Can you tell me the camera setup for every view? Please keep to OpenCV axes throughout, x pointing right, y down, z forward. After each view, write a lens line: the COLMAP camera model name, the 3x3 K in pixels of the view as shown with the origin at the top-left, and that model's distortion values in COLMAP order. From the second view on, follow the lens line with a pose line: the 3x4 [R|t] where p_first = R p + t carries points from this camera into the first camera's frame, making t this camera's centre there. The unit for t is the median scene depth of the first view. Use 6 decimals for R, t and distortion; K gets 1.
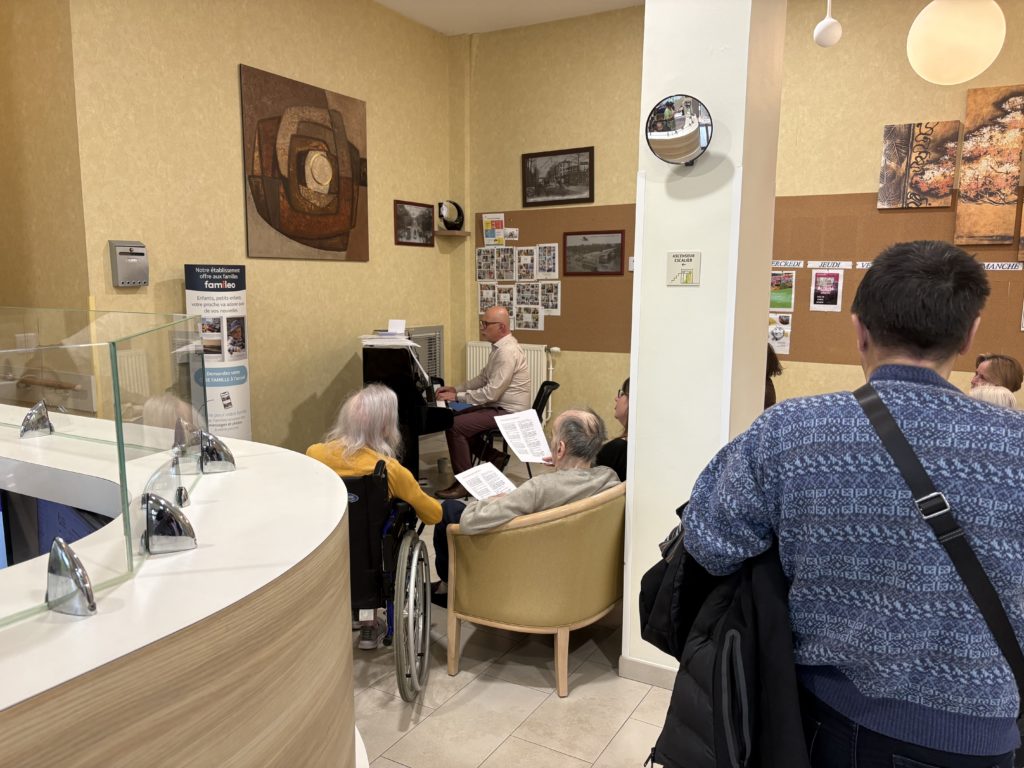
lens RADIAL K [[775.2, 0, 512.0], [0, 775.2, 384.0], [0, 0, 1]] dist [-0.030180, -0.008007]
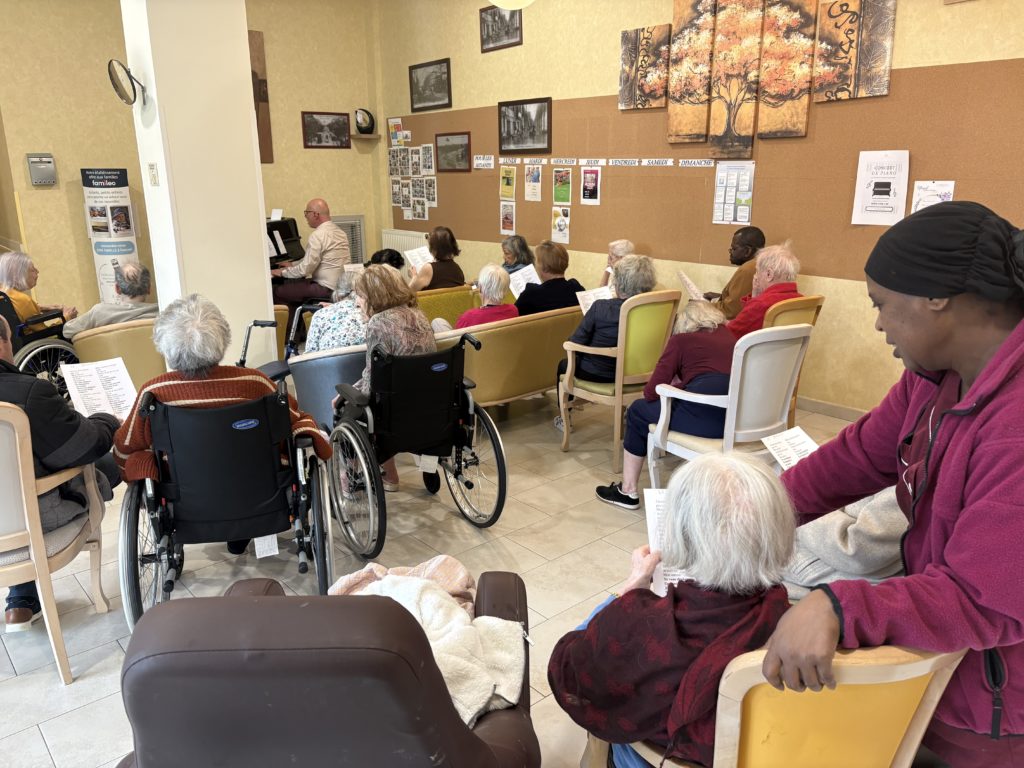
lens RADIAL K [[775.2, 0, 512.0], [0, 775.2, 384.0], [0, 0, 1]] dist [-0.030180, -0.008007]
pose [[0.951171, 0.078988, -0.298385, 0.689677], [-0.037933, 0.989288, 0.140960, 0.009841], [0.306323, -0.122758, 0.943979, -0.137237]]
